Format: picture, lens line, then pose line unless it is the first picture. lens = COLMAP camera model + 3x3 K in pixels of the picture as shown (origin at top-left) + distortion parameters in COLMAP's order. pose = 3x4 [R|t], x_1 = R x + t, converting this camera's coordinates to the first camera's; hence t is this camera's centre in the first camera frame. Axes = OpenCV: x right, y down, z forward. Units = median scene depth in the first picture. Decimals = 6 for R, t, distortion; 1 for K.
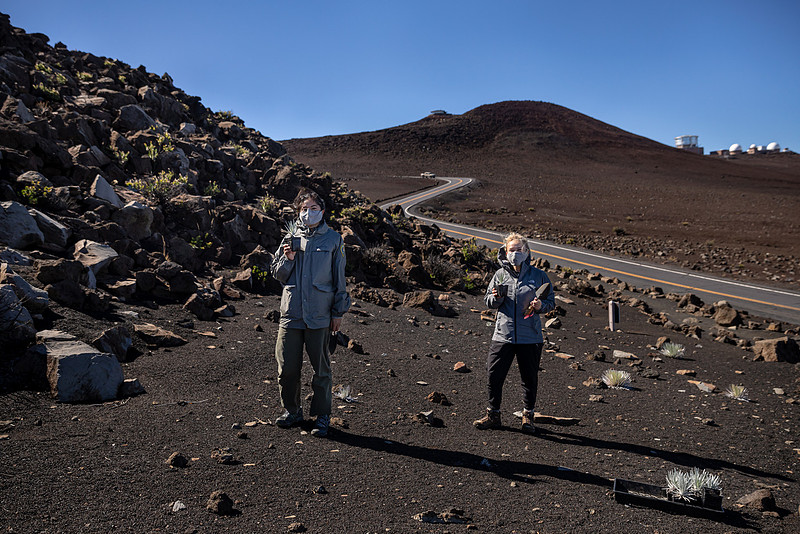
lens RADIAL K [[622.2, 0, 400.8], [0, 622.2, 237.0], [0, 0, 1]] dist [-0.087854, 0.103804]
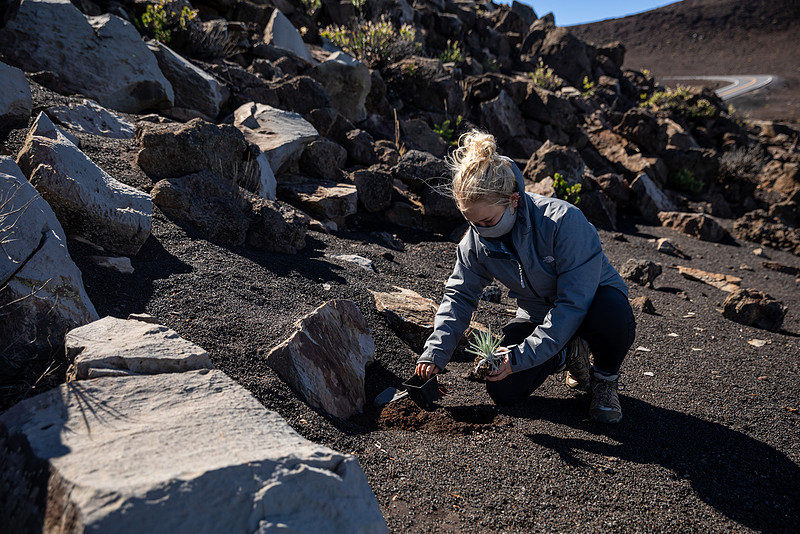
lens RADIAL K [[791.6, 0, 400.0], [0, 791.6, 267.0], [0, 0, 1]] dist [0.006908, 0.011041]
pose [[0.952971, 0.041325, -0.300231, -0.208617], [-0.001671, 0.991361, 0.131151, 0.049269], [0.303057, -0.124482, 0.944807, 0.420304]]
